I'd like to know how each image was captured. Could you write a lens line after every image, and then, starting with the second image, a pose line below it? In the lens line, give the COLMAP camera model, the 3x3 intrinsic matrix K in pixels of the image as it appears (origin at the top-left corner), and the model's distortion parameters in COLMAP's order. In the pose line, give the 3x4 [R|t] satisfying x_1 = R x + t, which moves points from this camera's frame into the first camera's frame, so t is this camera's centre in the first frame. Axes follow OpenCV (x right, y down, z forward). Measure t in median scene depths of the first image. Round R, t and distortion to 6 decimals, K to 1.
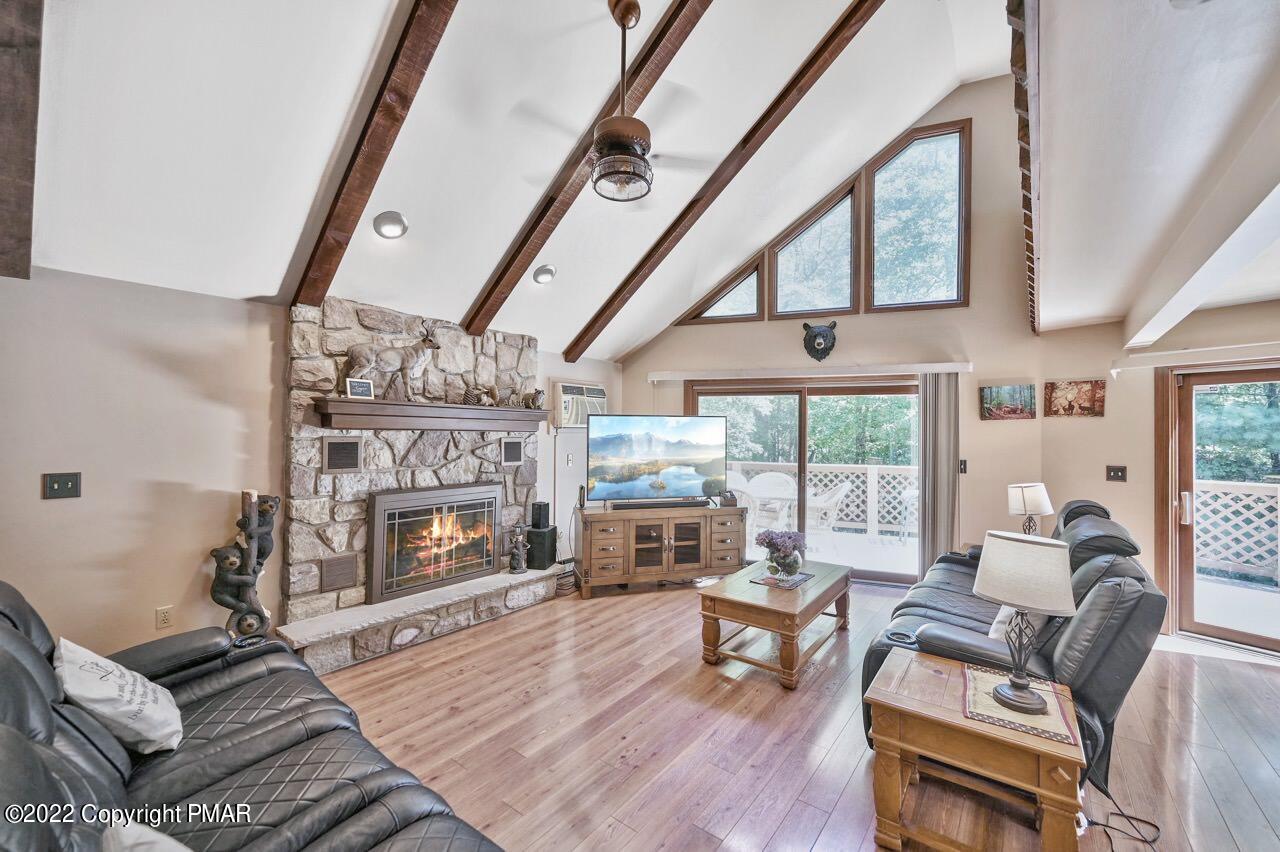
lens RADIAL K [[503.6, 0, 640.0], [0, 503.6, 426.0], [0, 0, 1]] dist [-0.001650, 0.000011]
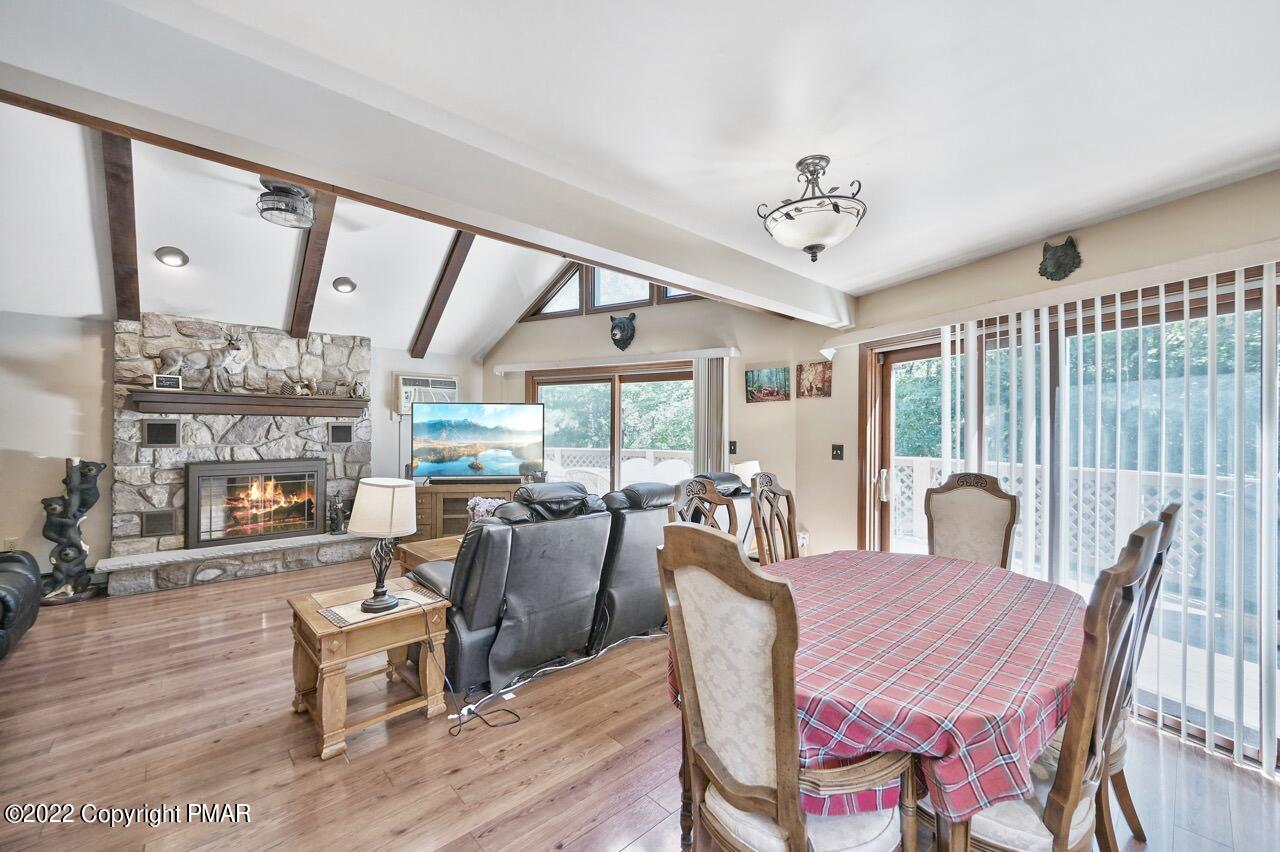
lens RADIAL K [[508.1, 0, 640.1], [0, 508.1, 427.0], [0, 0, 1]] dist [-0.000216, 0.000076]
pose [[0.986205, -0.005160, -0.165451, 0.691268], [0.006545, 0.999948, 0.007831, 0.031340], [0.165402, -0.008806, 0.986187, -0.077420]]
